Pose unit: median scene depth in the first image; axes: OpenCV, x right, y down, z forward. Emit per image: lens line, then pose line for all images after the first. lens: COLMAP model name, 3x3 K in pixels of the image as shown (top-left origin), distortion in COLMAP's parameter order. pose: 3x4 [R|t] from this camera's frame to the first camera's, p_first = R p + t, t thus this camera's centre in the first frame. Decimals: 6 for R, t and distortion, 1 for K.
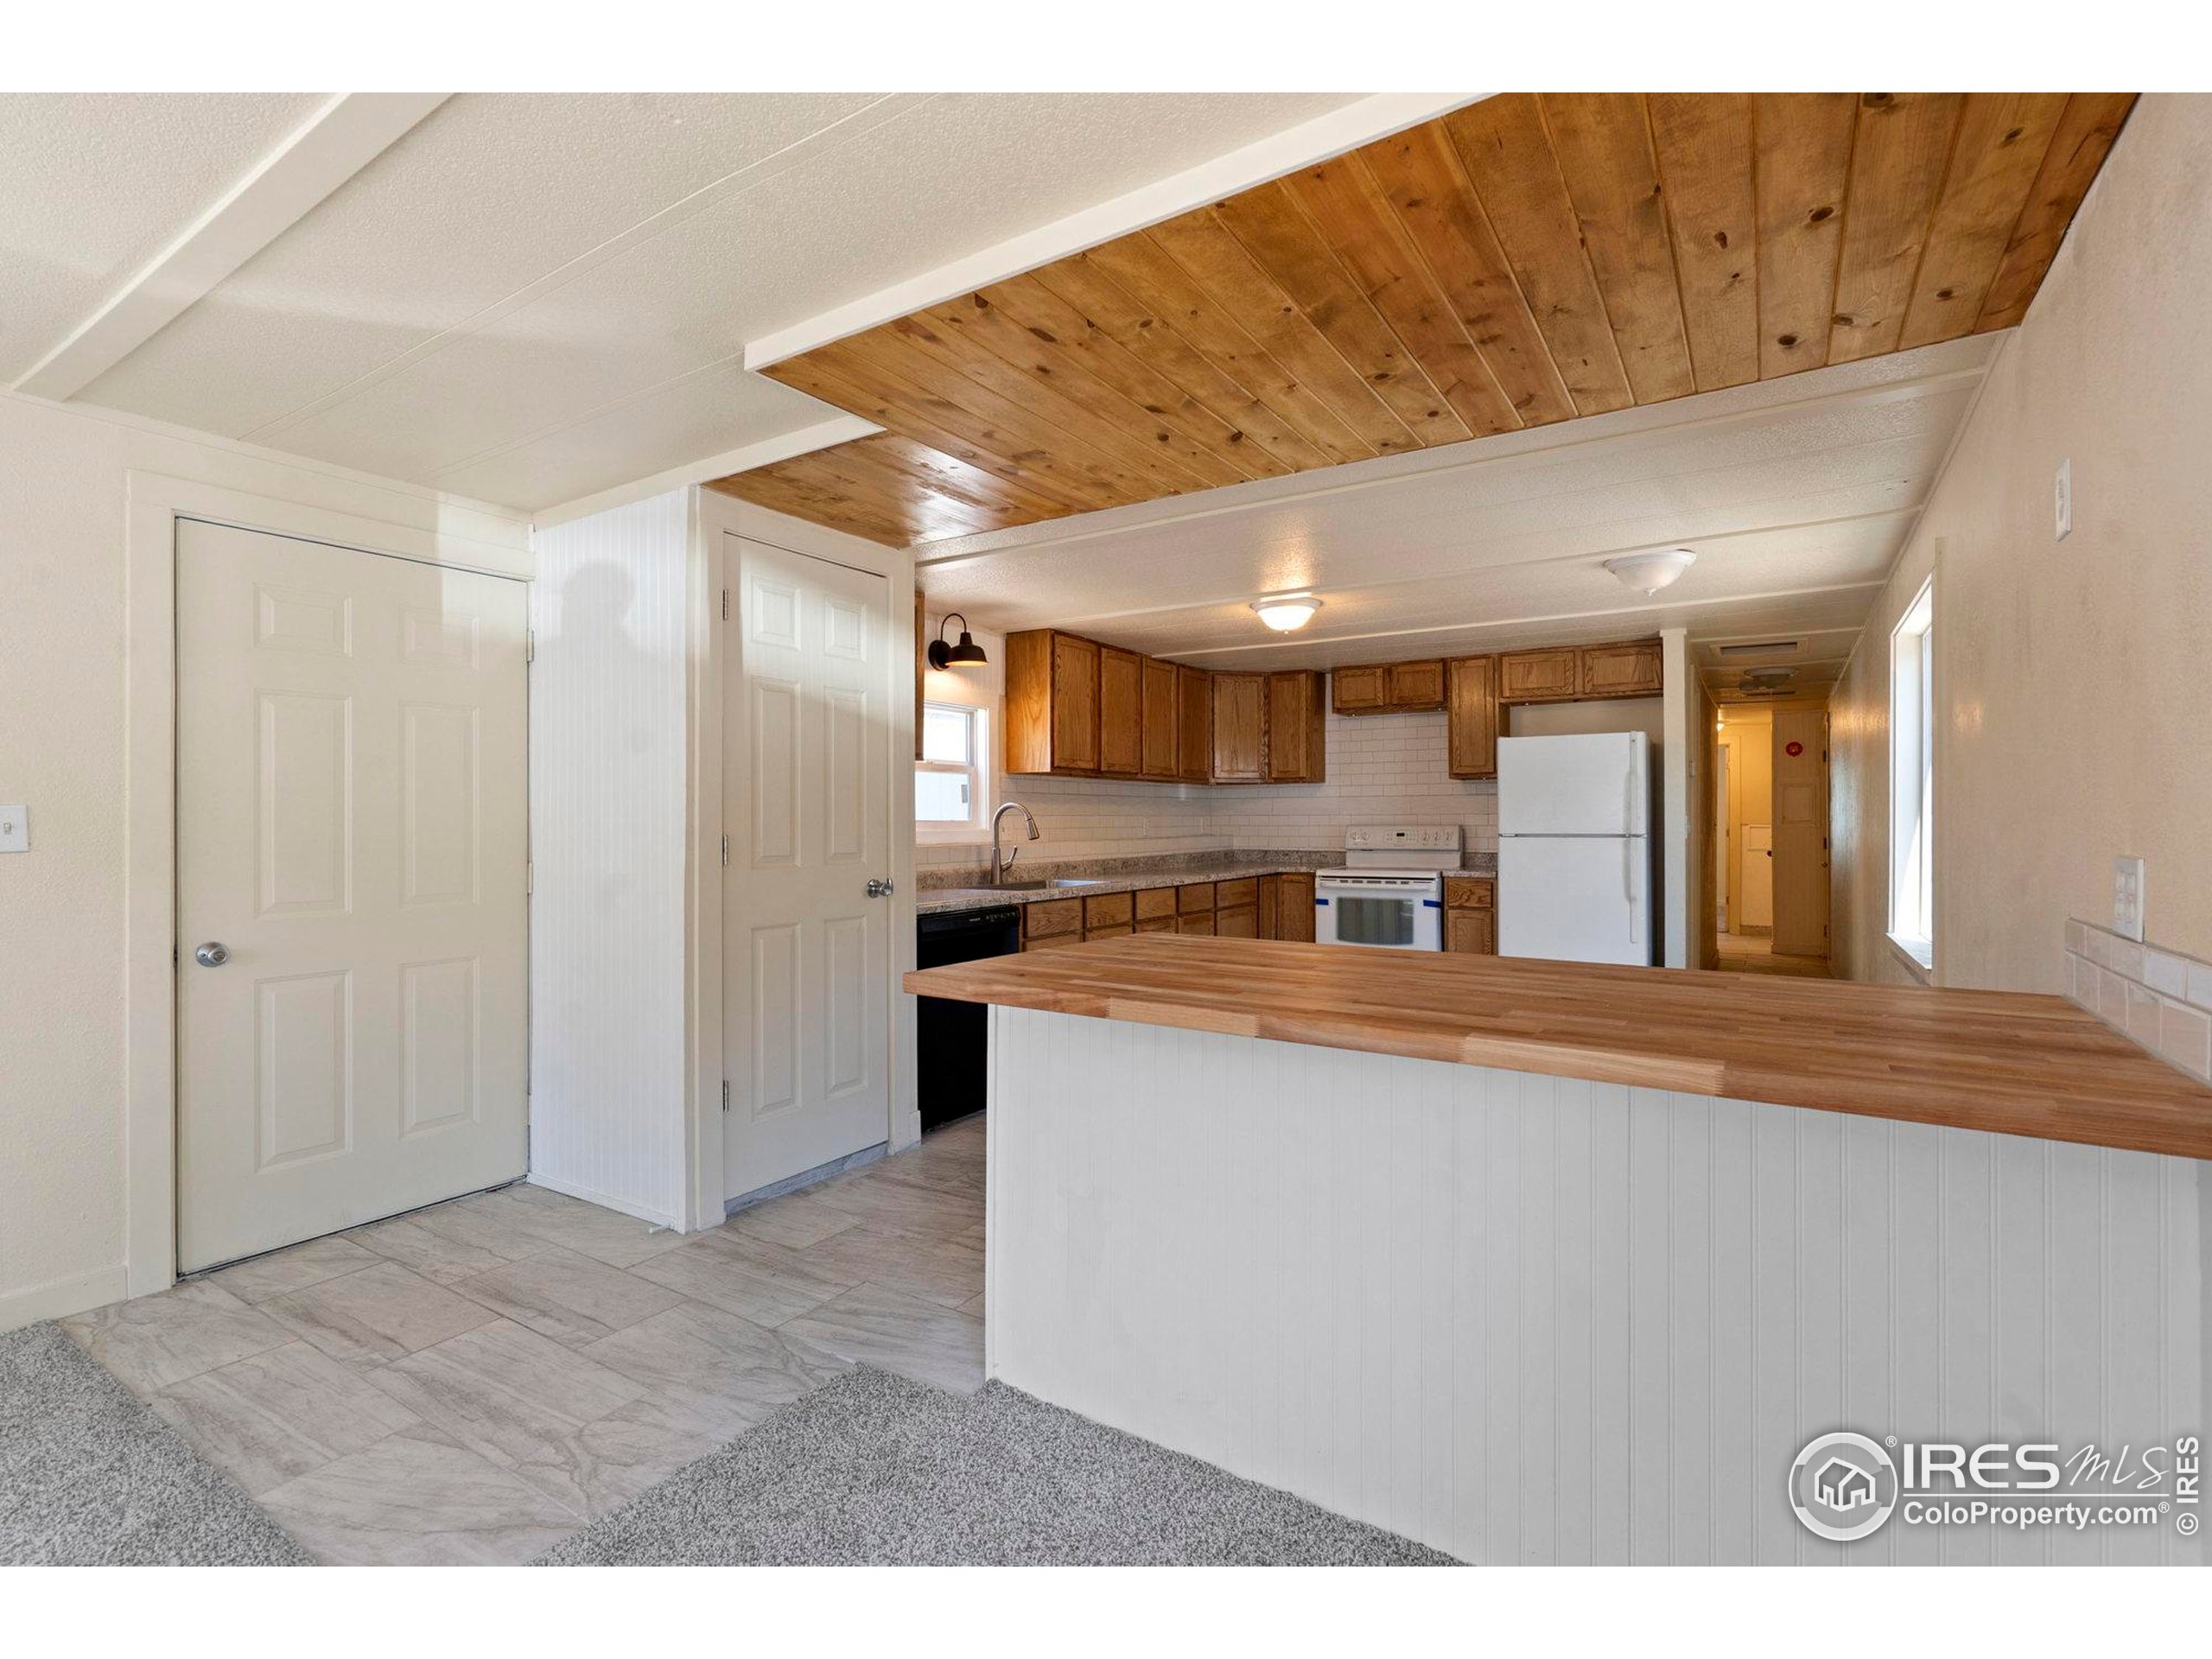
lens RADIAL K [[1015.8, 0, 1110.0], [0, 1015.8, 818.4], [0, 0, 1]] dist [-0.004288, 0.000878]
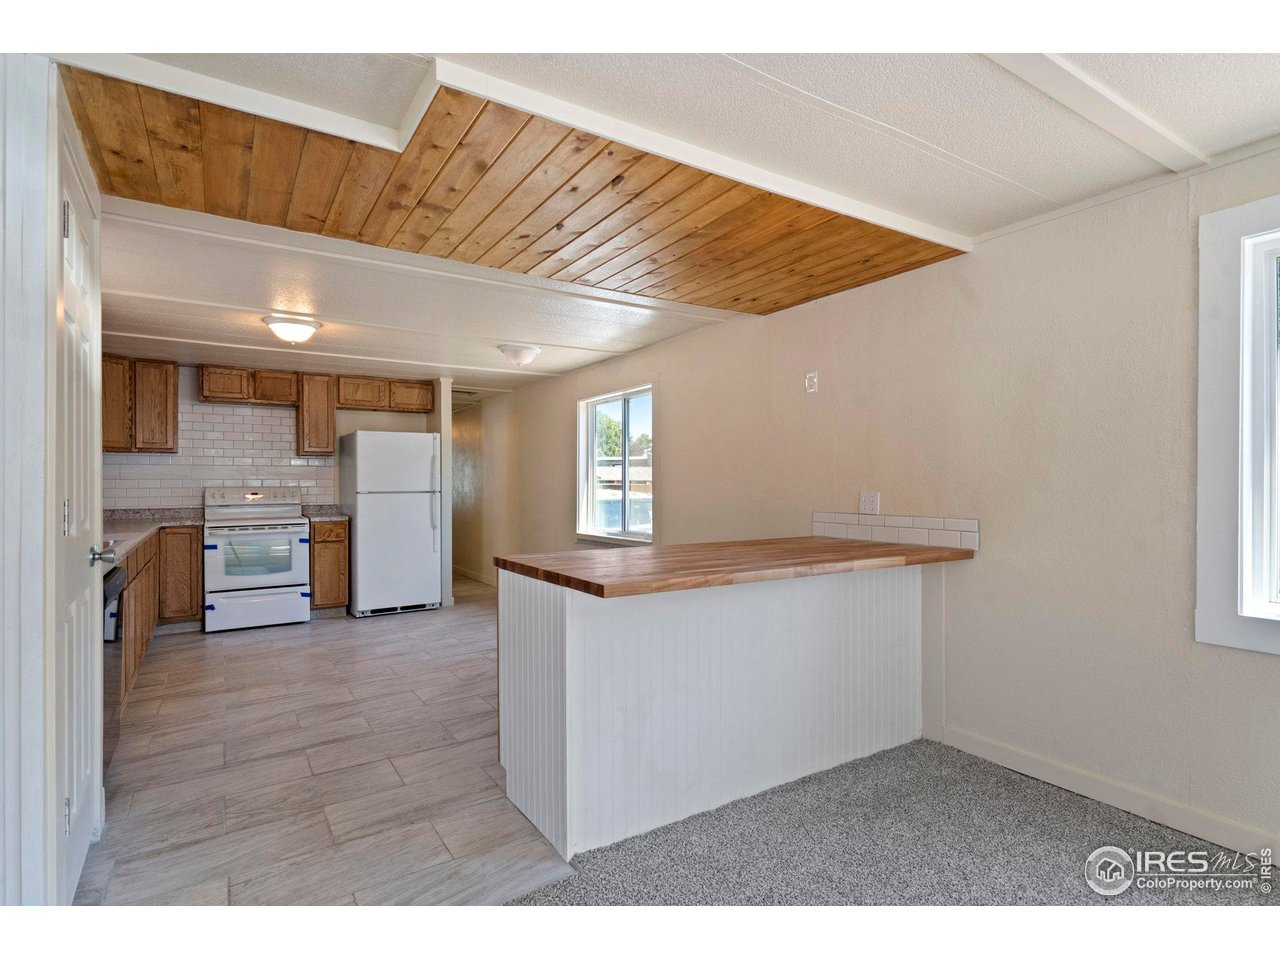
lens RADIAL K [[653.3, 0, 634.9], [0, 653.3, 482.8], [0, 0, 1]] dist [0.004192, 0.000061]
pose [[0.419971, 0.000171, 0.907538, -0.368523], [-0.000059, 1.000000, -0.000161, 0.001431], [-0.907538, 0.000014, 0.419971, 0.198541]]
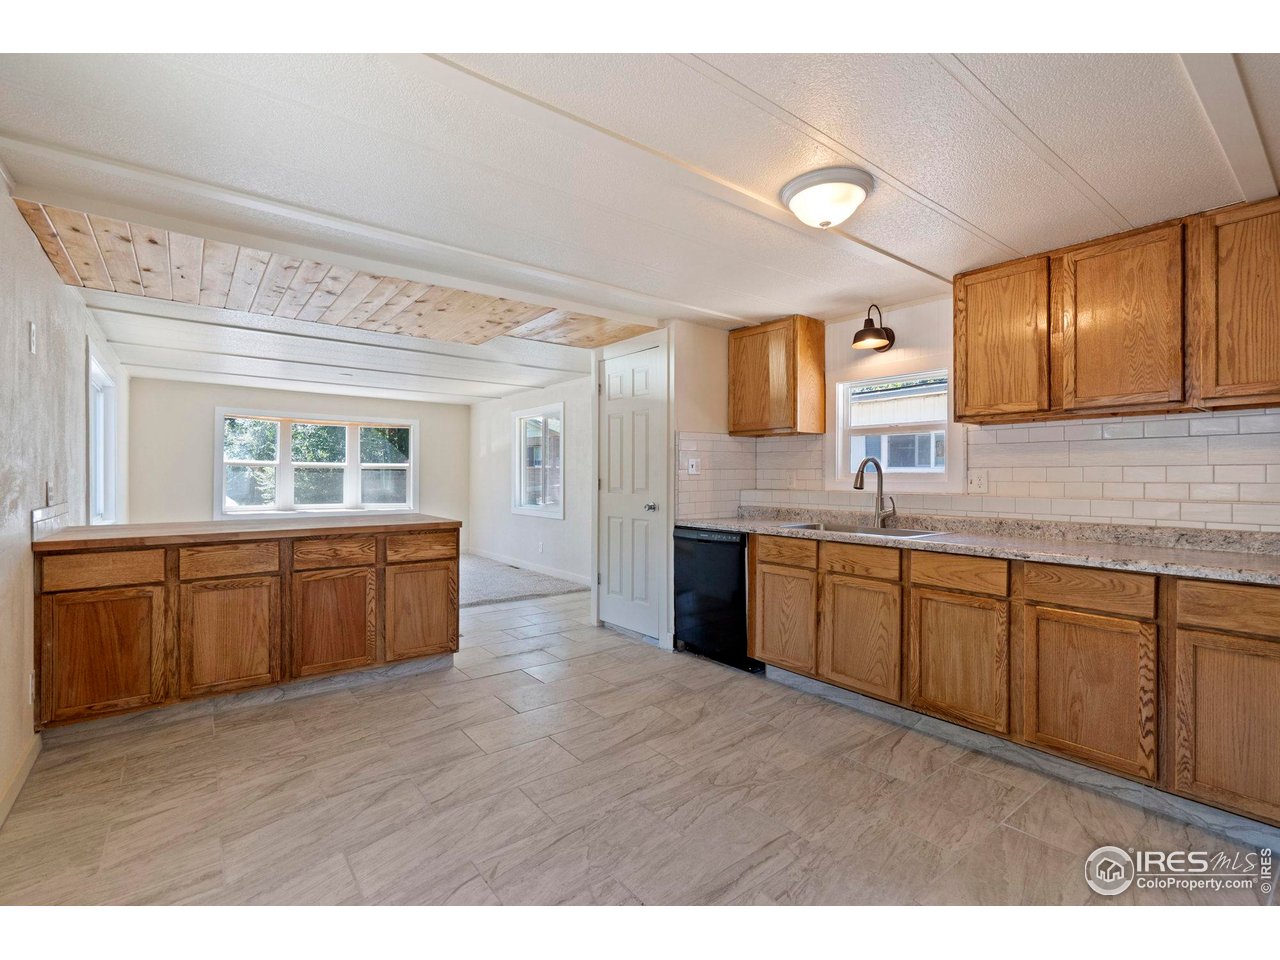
lens RADIAL K [[587.8, 0, 644.0], [0, 587.8, 475.2], [0, 0, 1]] dist [-0.004288, 0.000878]
pose [[-0.326580, -0.000555, -0.945169, 0.560238], [-0.000819, 1.000000, -0.000304, 0.004996], [0.945169, 0.000674, -0.326581, 0.888444]]
